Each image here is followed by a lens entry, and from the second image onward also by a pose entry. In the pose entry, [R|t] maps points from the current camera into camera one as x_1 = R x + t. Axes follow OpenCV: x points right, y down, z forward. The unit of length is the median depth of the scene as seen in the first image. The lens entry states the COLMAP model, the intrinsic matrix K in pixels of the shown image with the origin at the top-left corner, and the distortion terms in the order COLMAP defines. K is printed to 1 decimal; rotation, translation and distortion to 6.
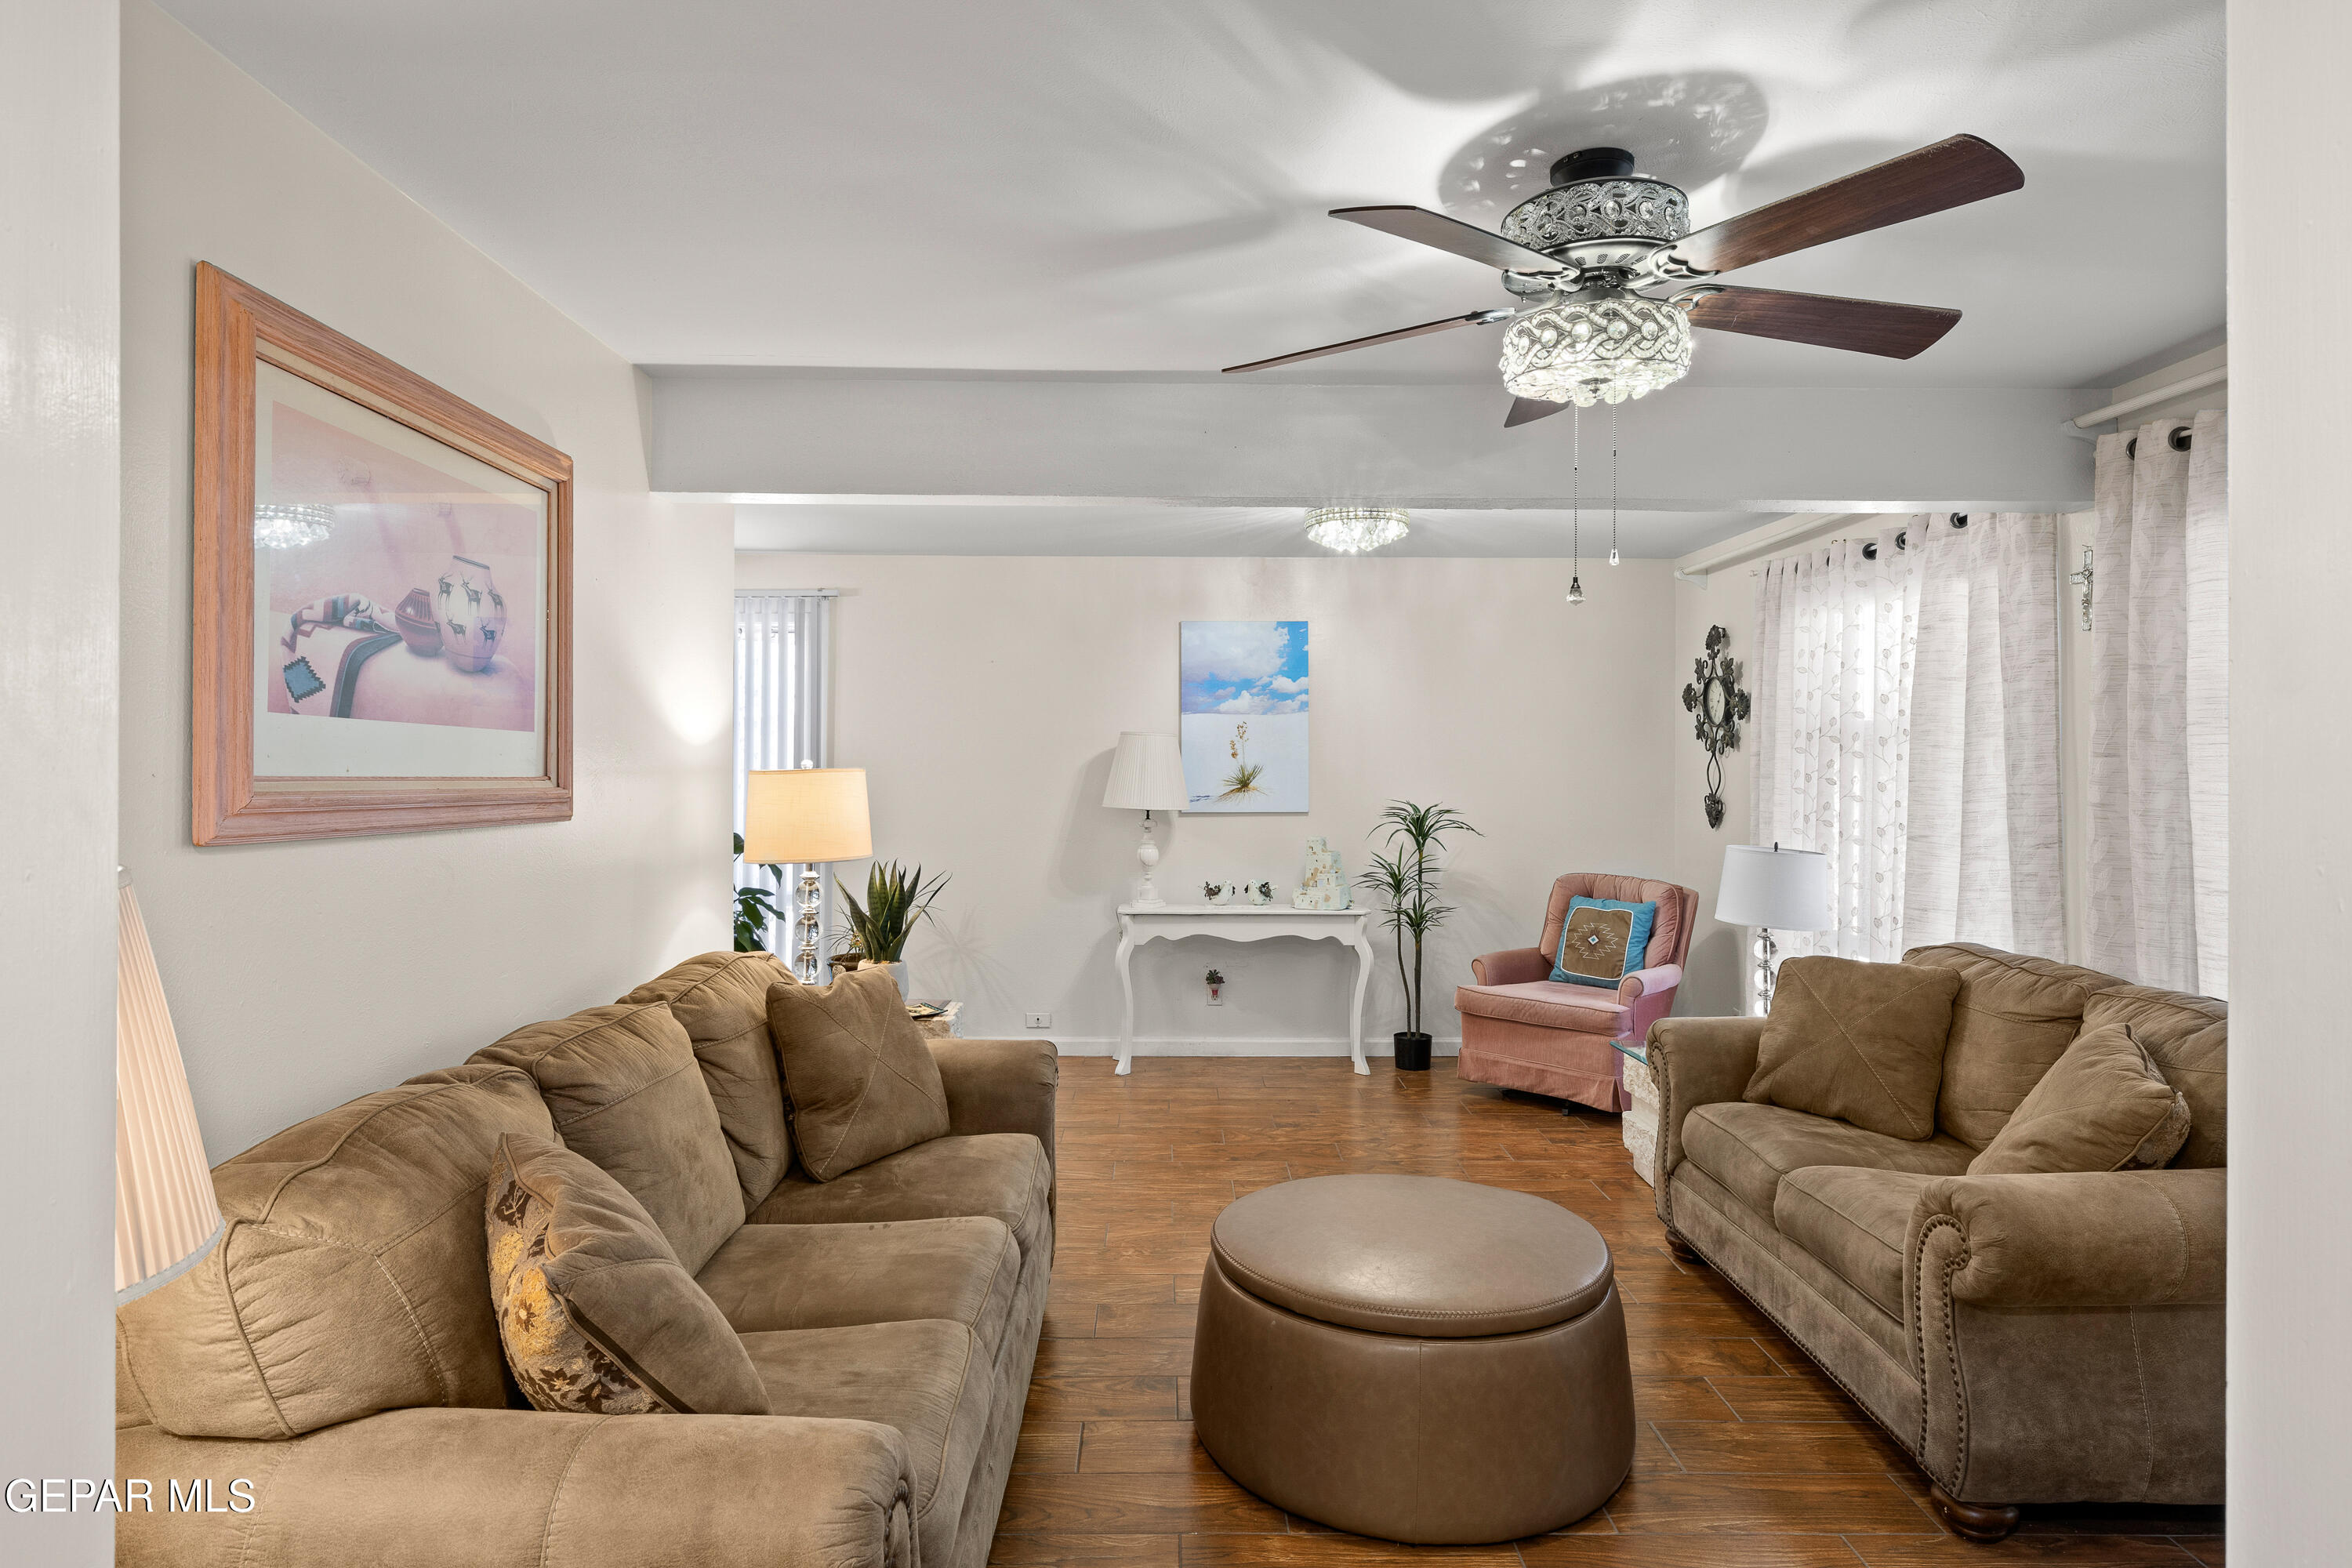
lens RADIAL K [[1324.2, 0, 1178.2], [0, 1324.2, 764.4], [0, 0, 1]] dist [0.003098, -0.000930]
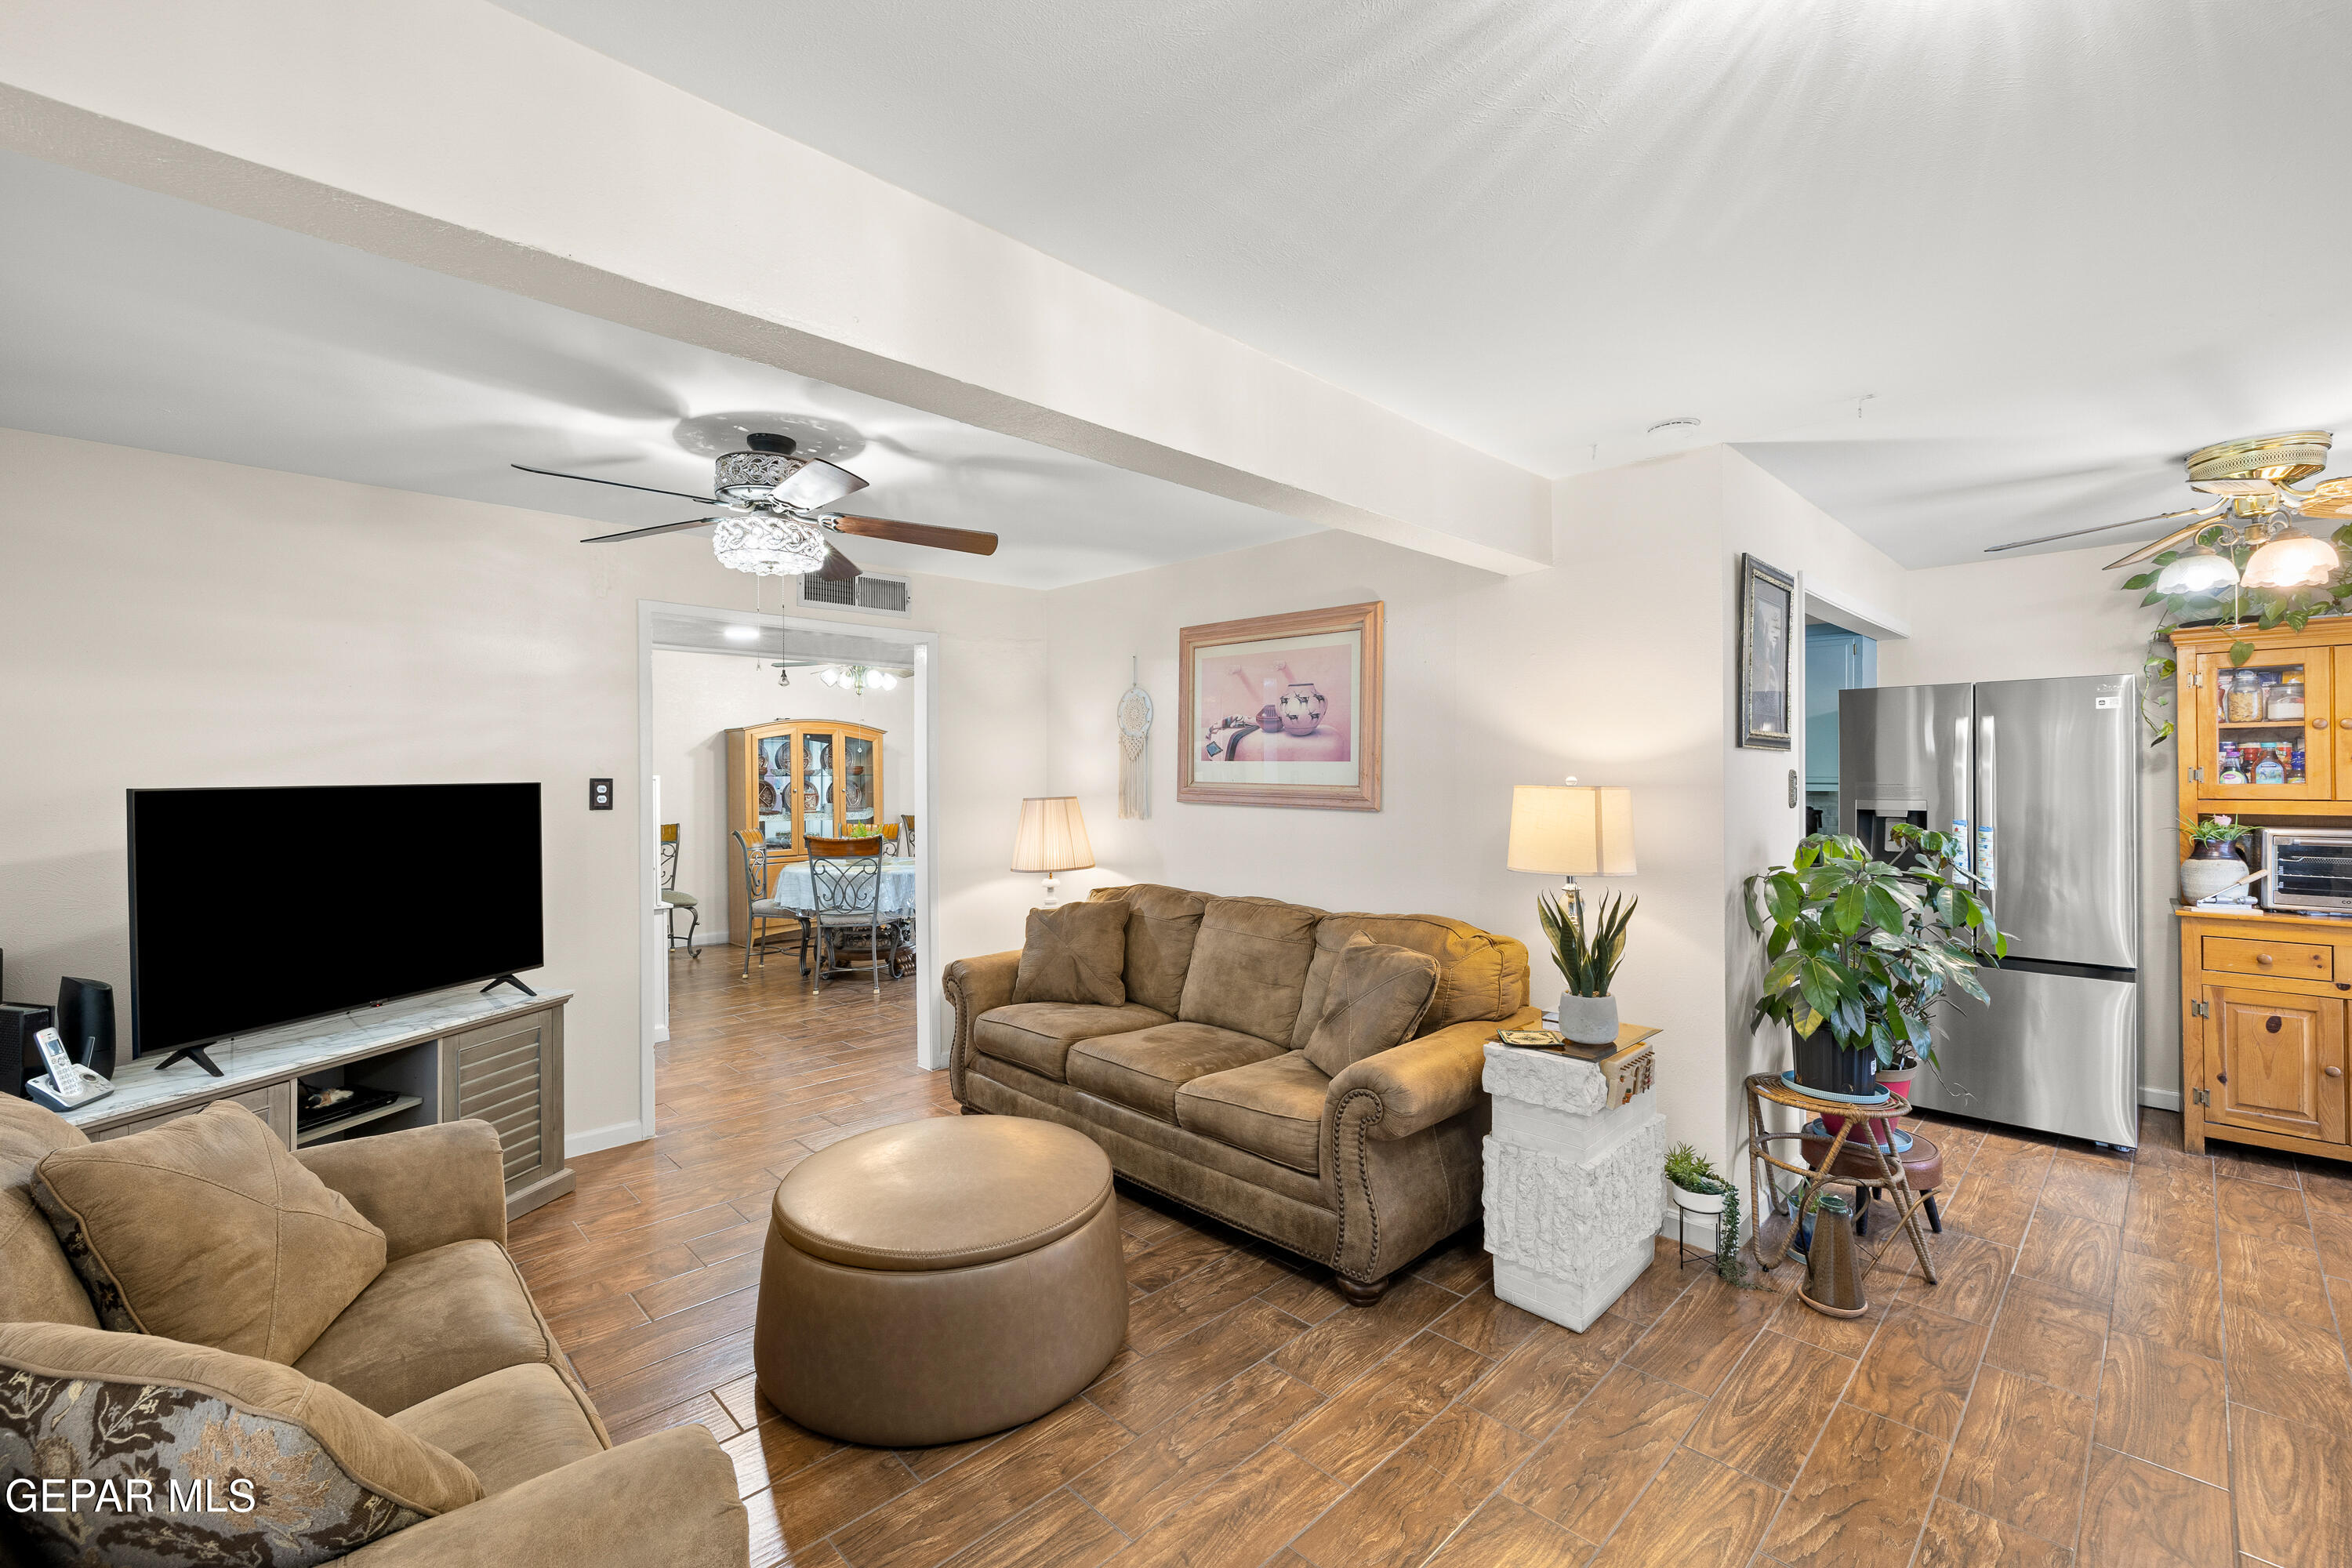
lens RADIAL K [[984.9, 0, 1171.1], [0, 984.9, 777.6], [0, 0, 1]] dist [-0.006749, -0.000547]
pose [[-0.729514, 0.004214, -0.683953, 0.786845], [-0.000416, 0.999978, 0.006604, -0.013146], [0.683966, 0.005102, -0.729496, 2.222961]]
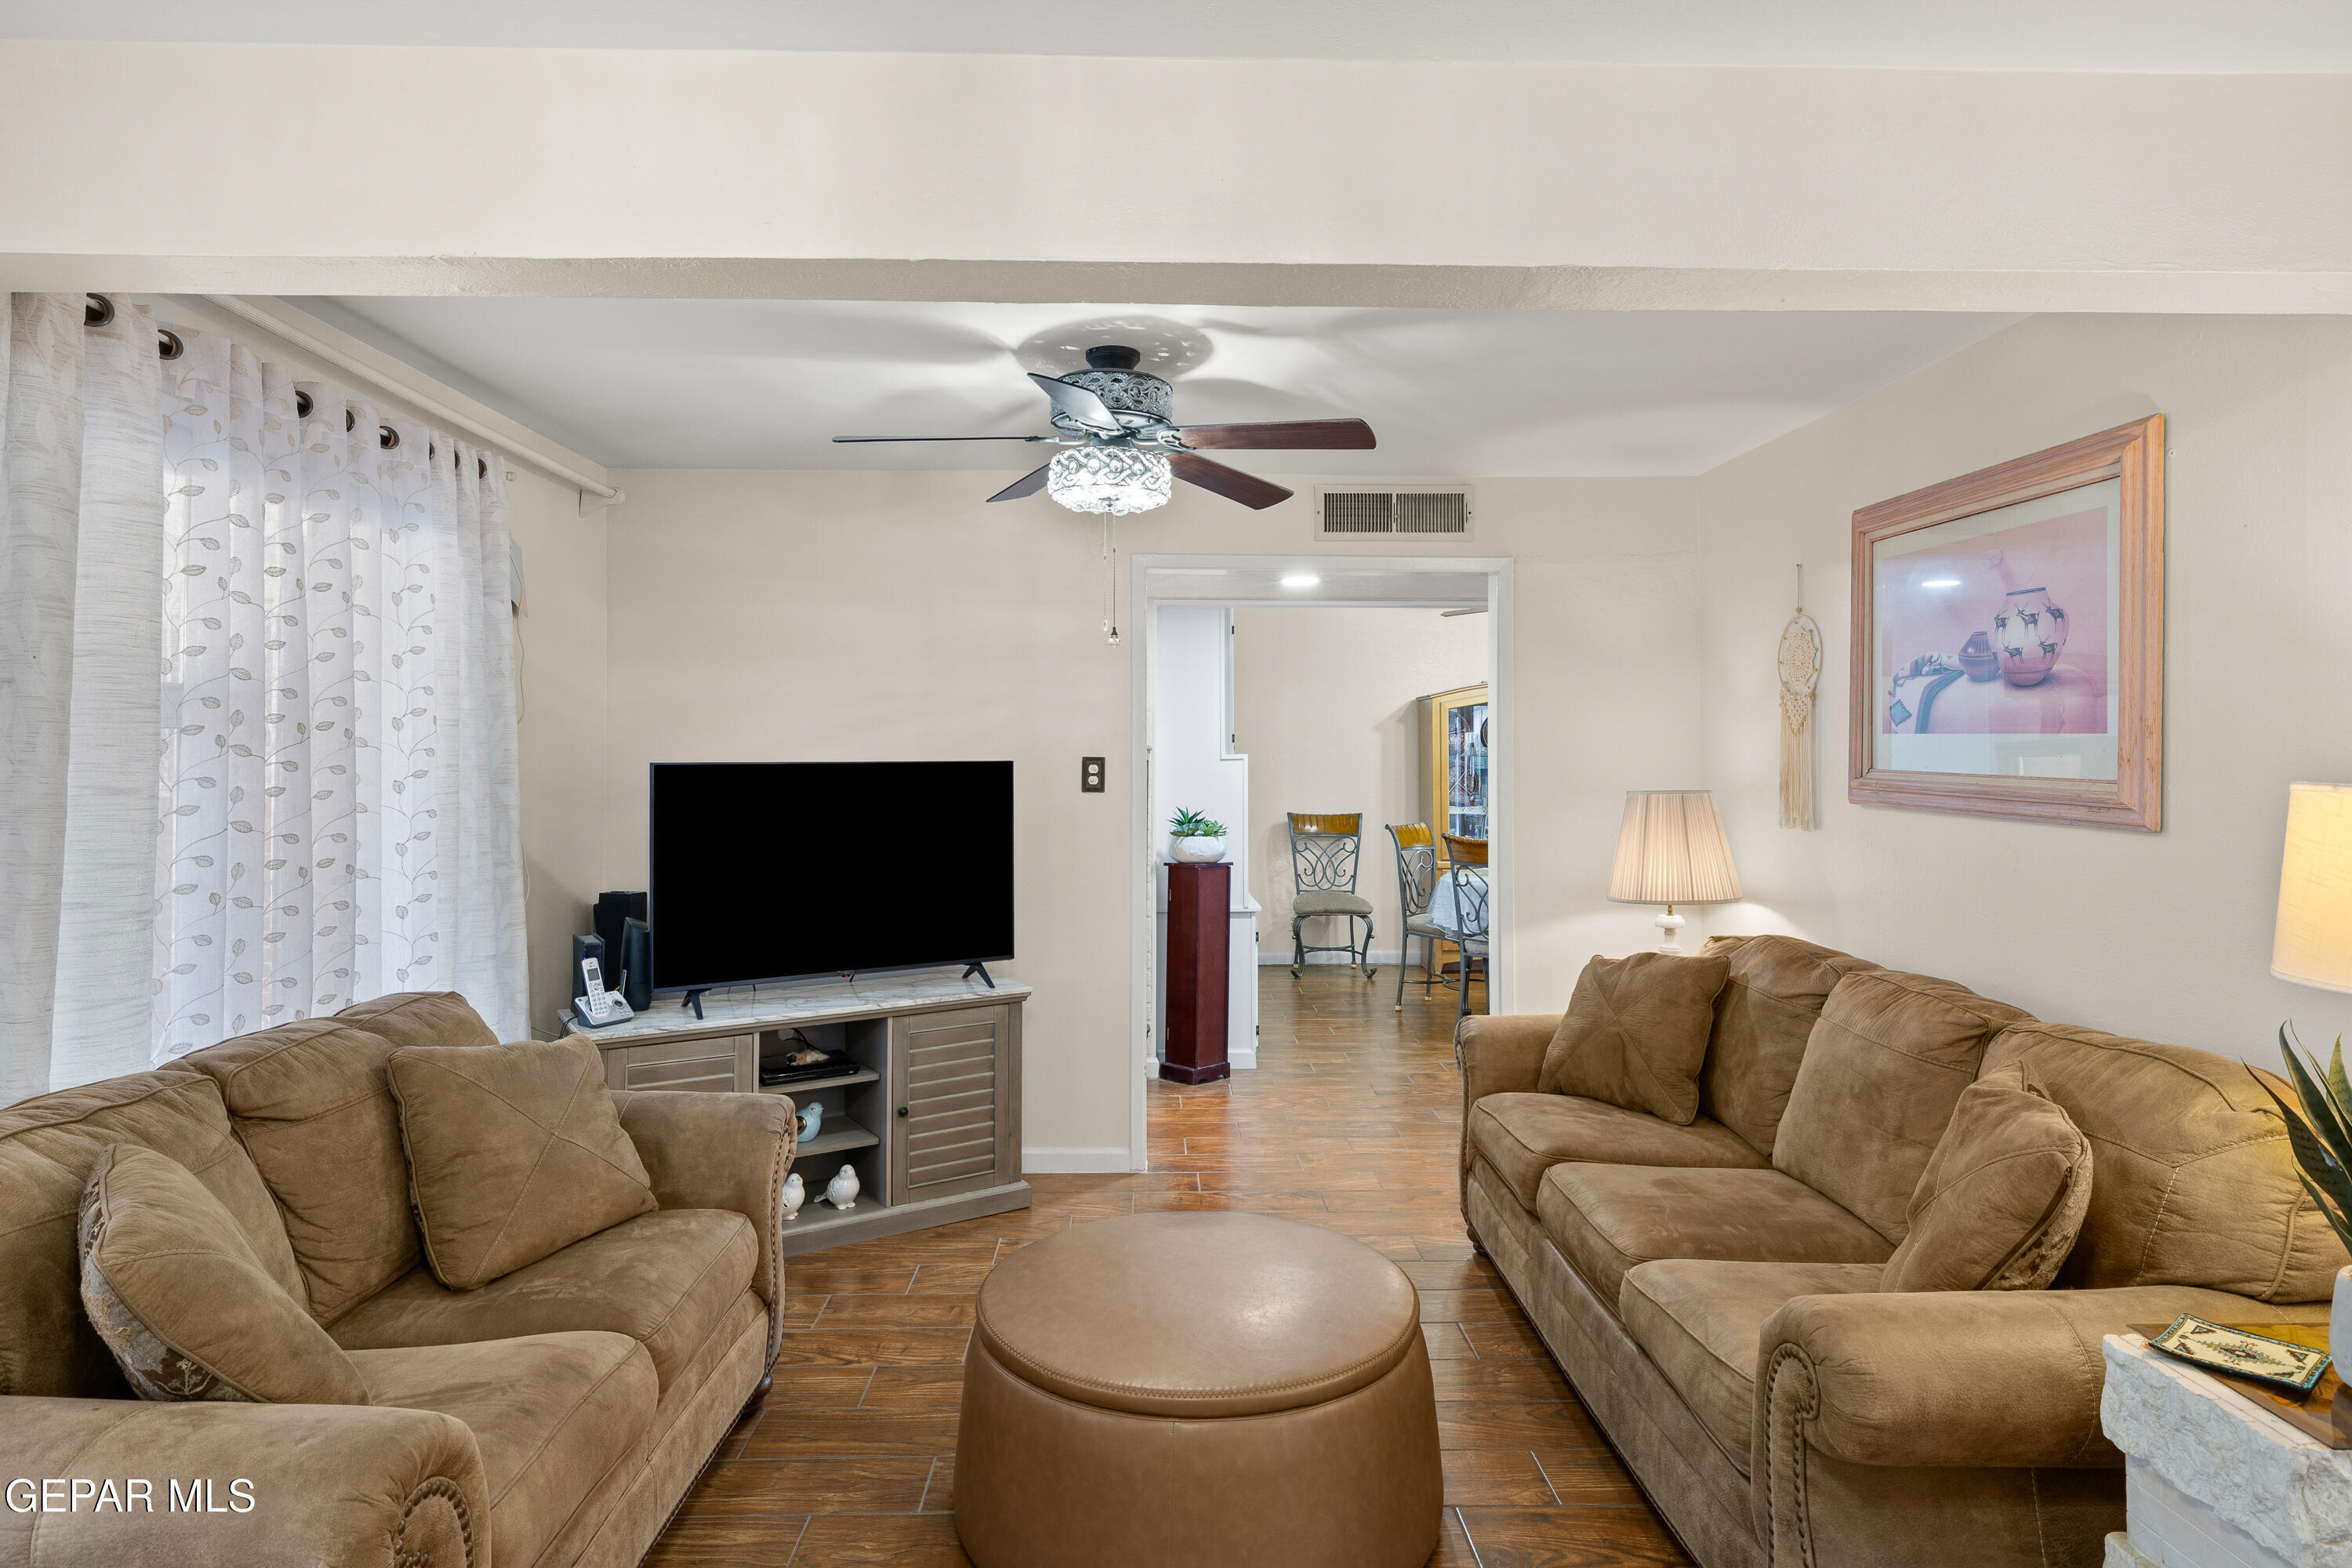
lens RADIAL K [[1324.2, 0, 1173.5], [0, 1324.2, 733.0], [0, 0, 1]] dist [0.003098, -0.000930]
pose [[-0.999979, -0.003635, -0.005442, 0.240640], [-0.003567, 0.999916, -0.012426, -0.012484], [0.005487, -0.012407, -0.999908, 2.367006]]
